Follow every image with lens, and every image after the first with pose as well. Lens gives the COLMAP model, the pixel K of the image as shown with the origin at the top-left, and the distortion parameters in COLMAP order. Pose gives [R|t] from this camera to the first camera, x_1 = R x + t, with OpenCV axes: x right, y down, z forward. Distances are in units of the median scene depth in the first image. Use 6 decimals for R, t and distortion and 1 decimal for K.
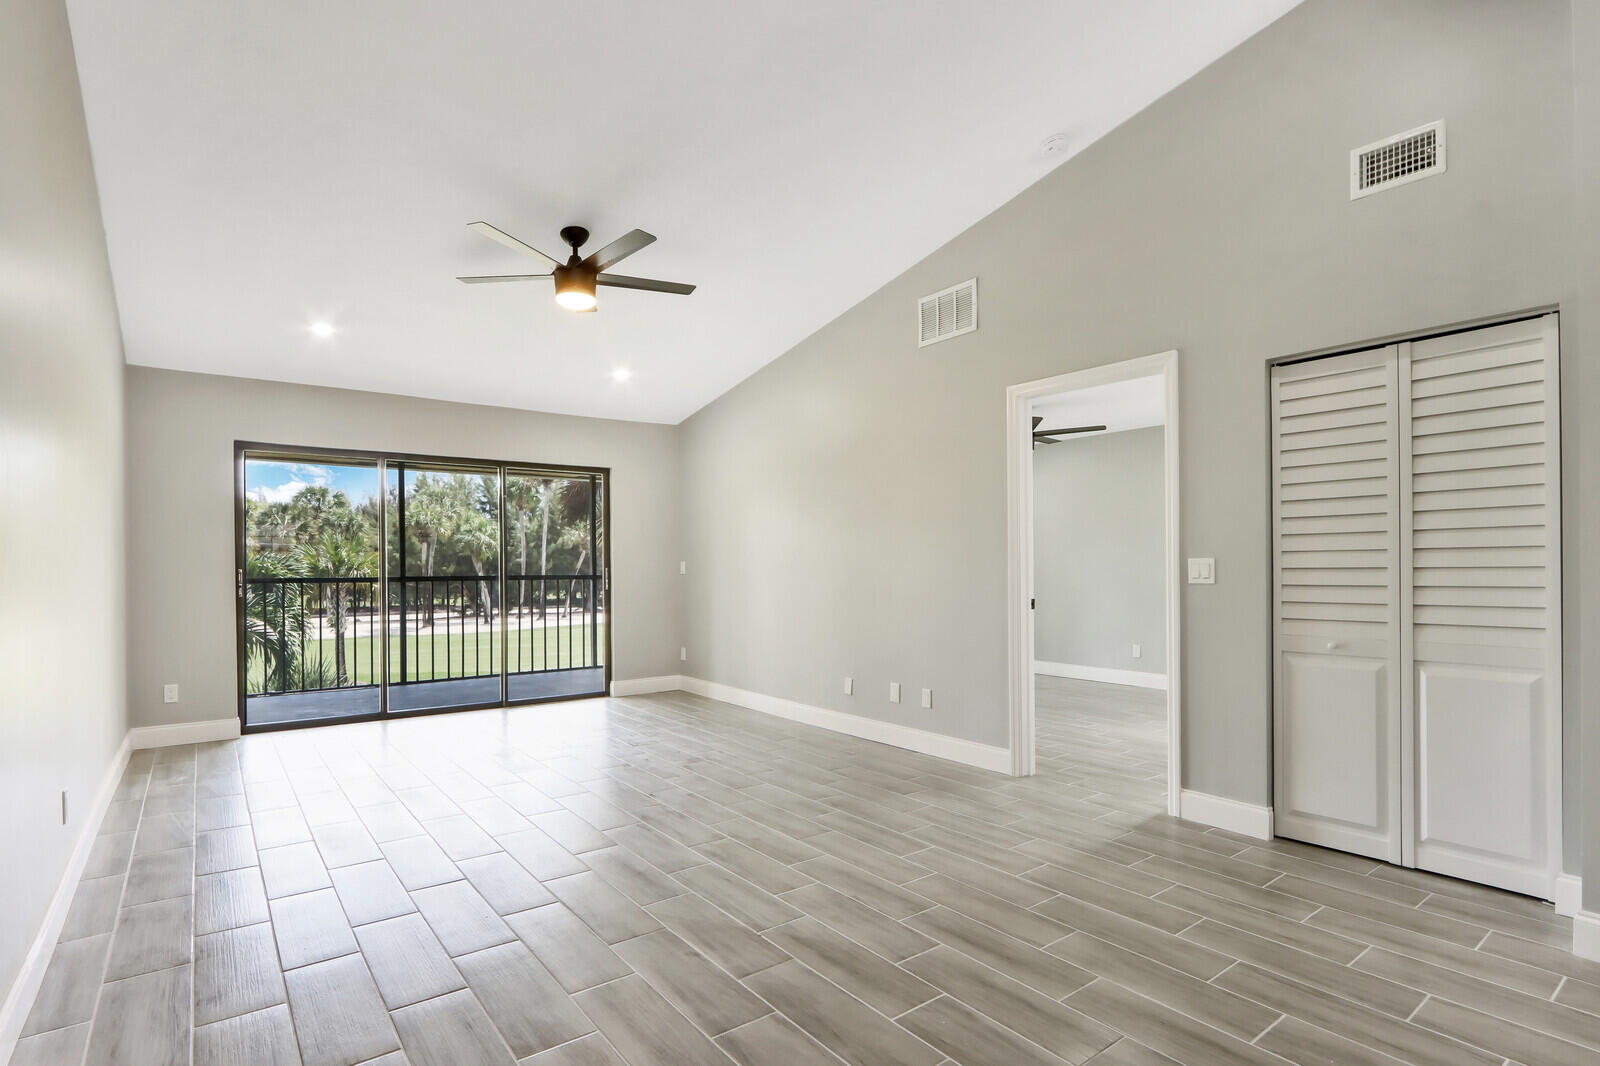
lens RADIAL K [[777.9, 0, 797.6], [0, 777.9, 561.9], [0, 0, 1]] dist [-0.026148, 0.000335]
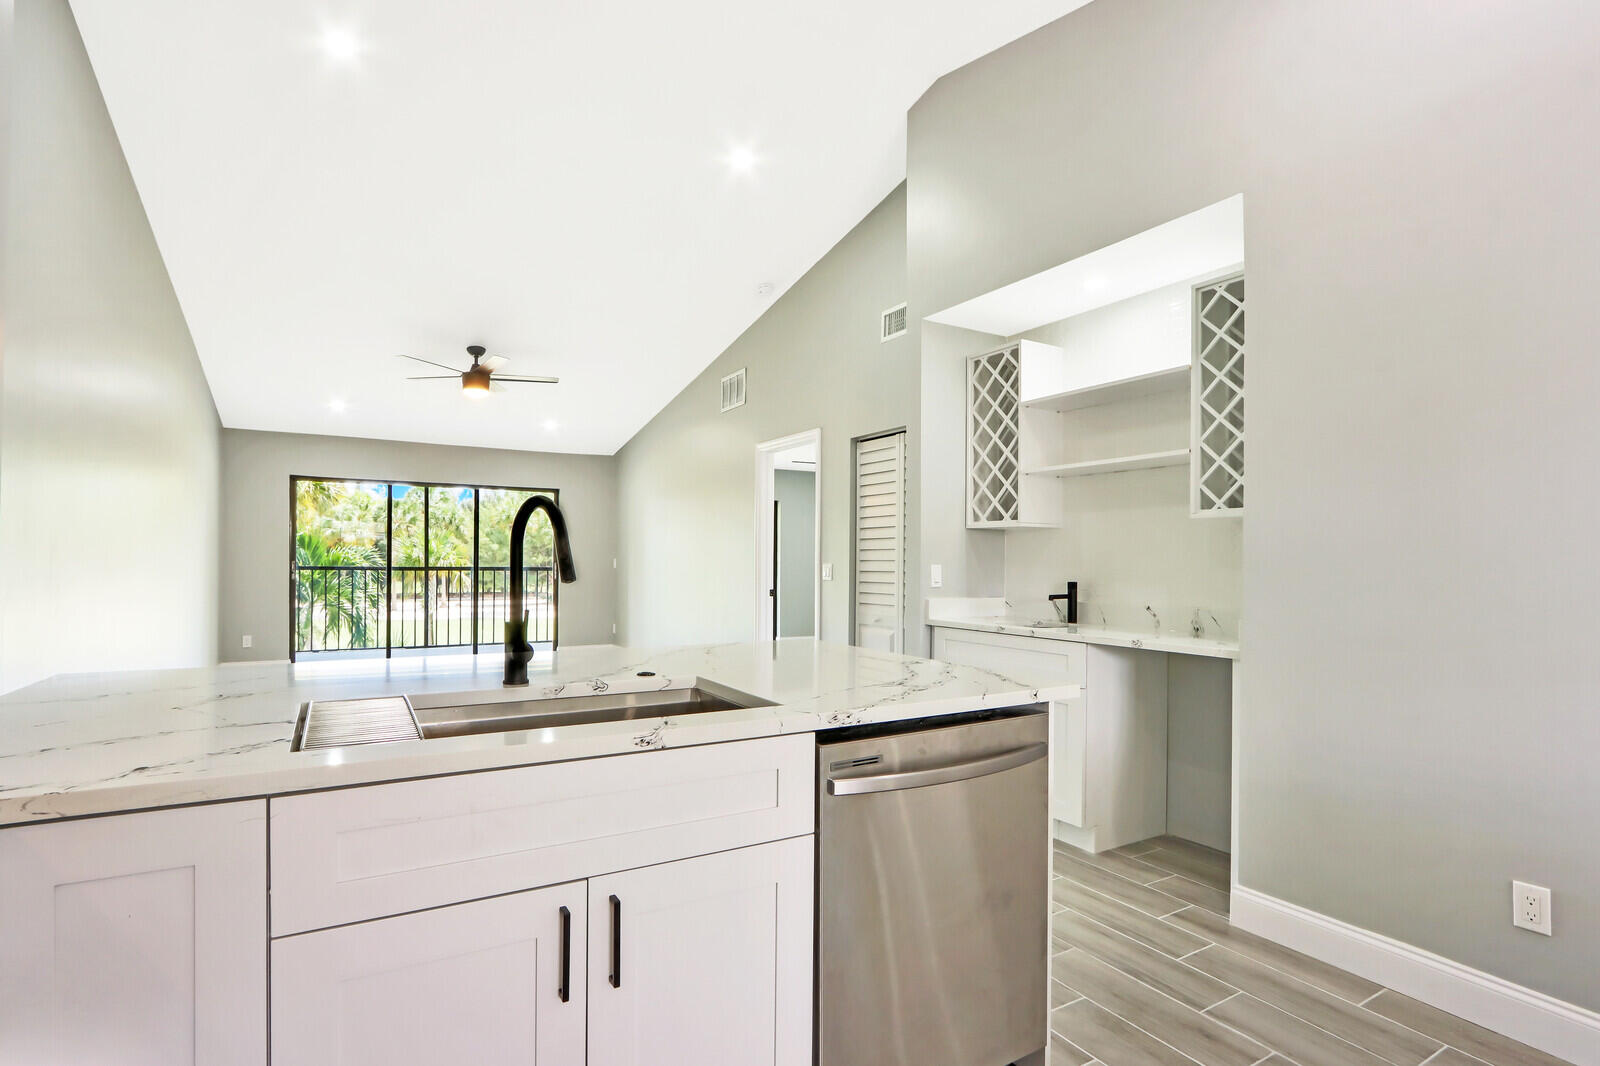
lens RADIAL K [[777.9, 0, 797.6], [0, 777.9, 561.9], [0, 0, 1]] dist [-0.026148, 0.000335]
pose [[0.992275, 0.013706, -0.123299, 0.051096], [-0.012757, 0.999883, 0.008487, -0.001606], [0.123400, -0.006849, 0.992333, -0.043591]]
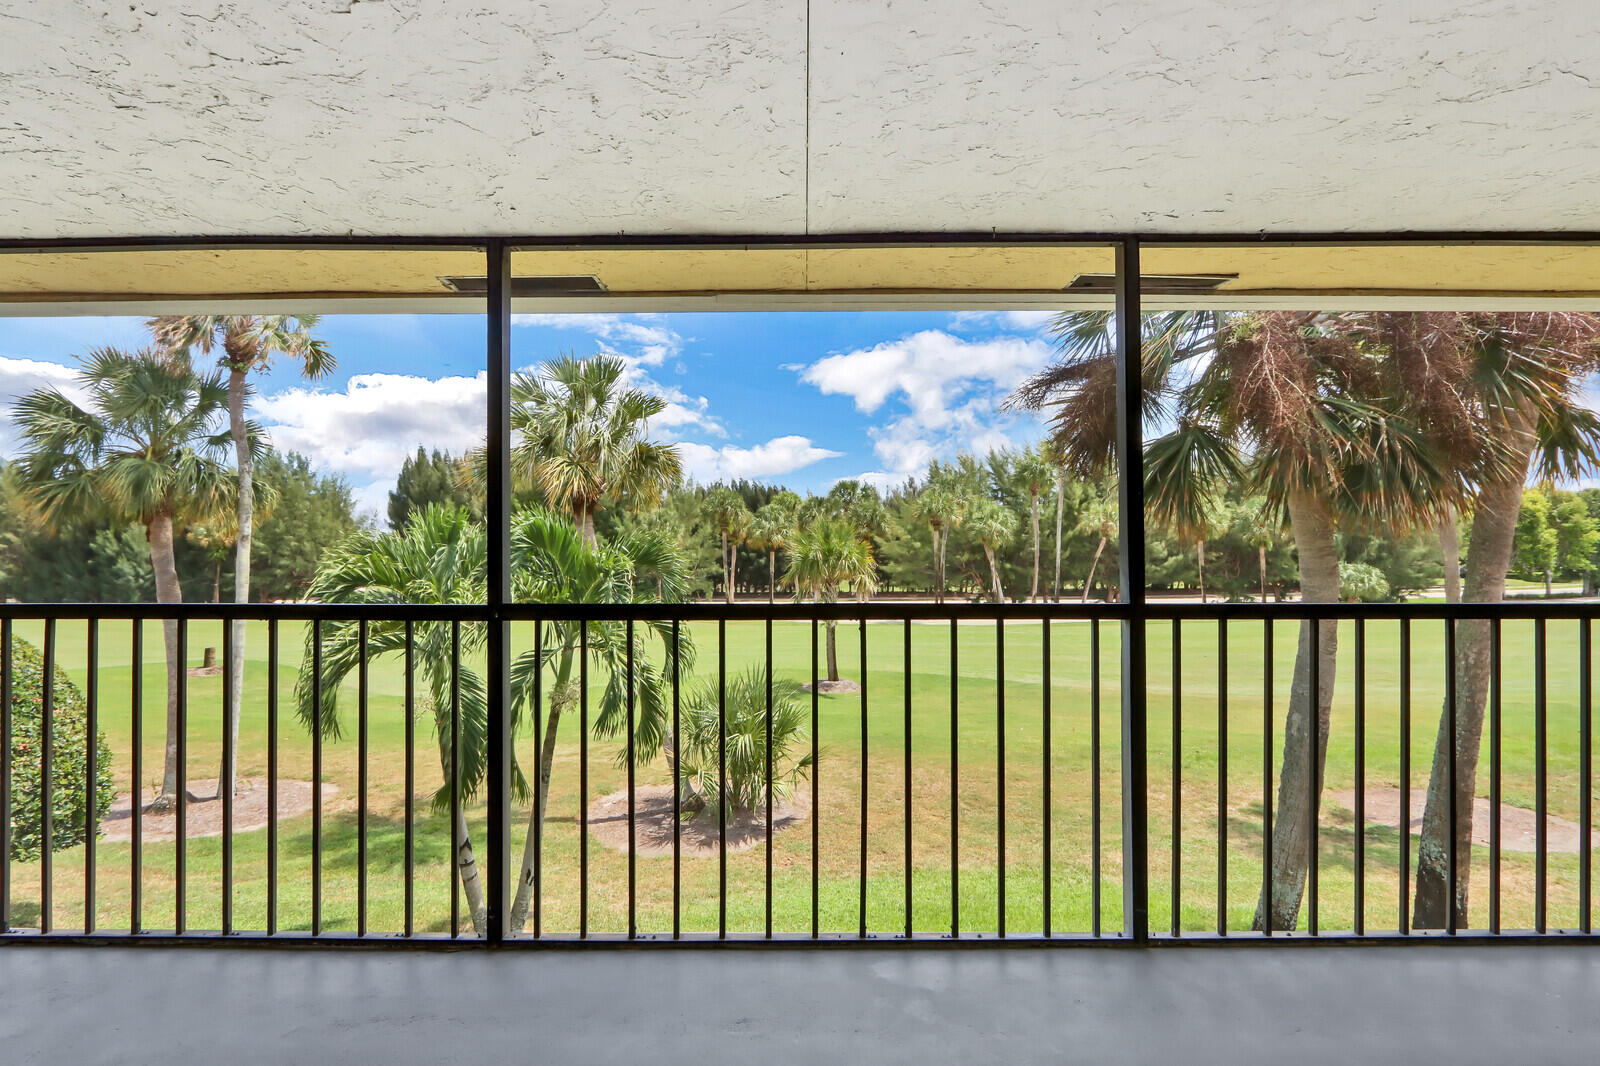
lens RADIAL K [[739.0, 0, 804.6], [0, 739.0, 556.1], [0, 0, 1]] dist [-0.000591, 0.000052]
pose [[0.793617, 0.004547, -0.608401, -0.039647], [0.000471, 0.999967, 0.008087, -0.000530], [0.608418, -0.006705, 0.793589, 0.145519]]
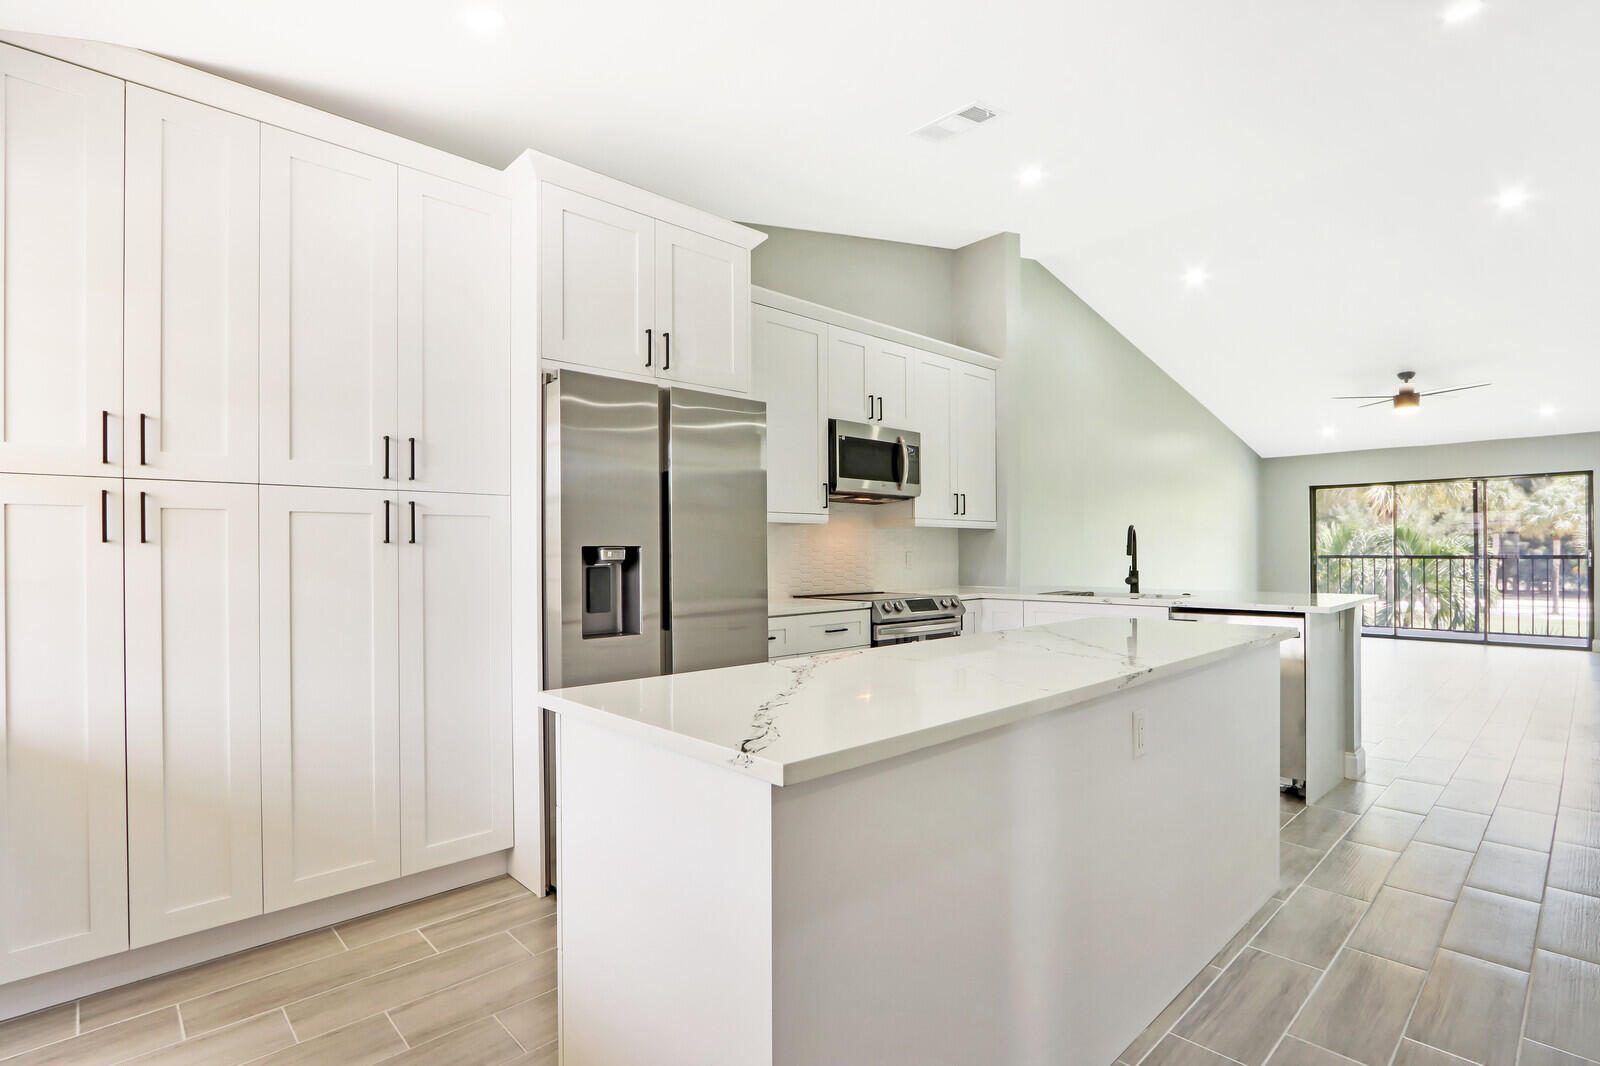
lens RADIAL K [[777.9, 0, 797.6], [0, 777.9, 561.9], [0, 0, 1]] dist [-0.026148, 0.000335]
pose [[0.087113, 0.023360, -0.995924, 0.133722], [0.008117, 0.999675, 0.024158, -0.002208], [0.996165, -0.010188, 0.086896, -0.059713]]
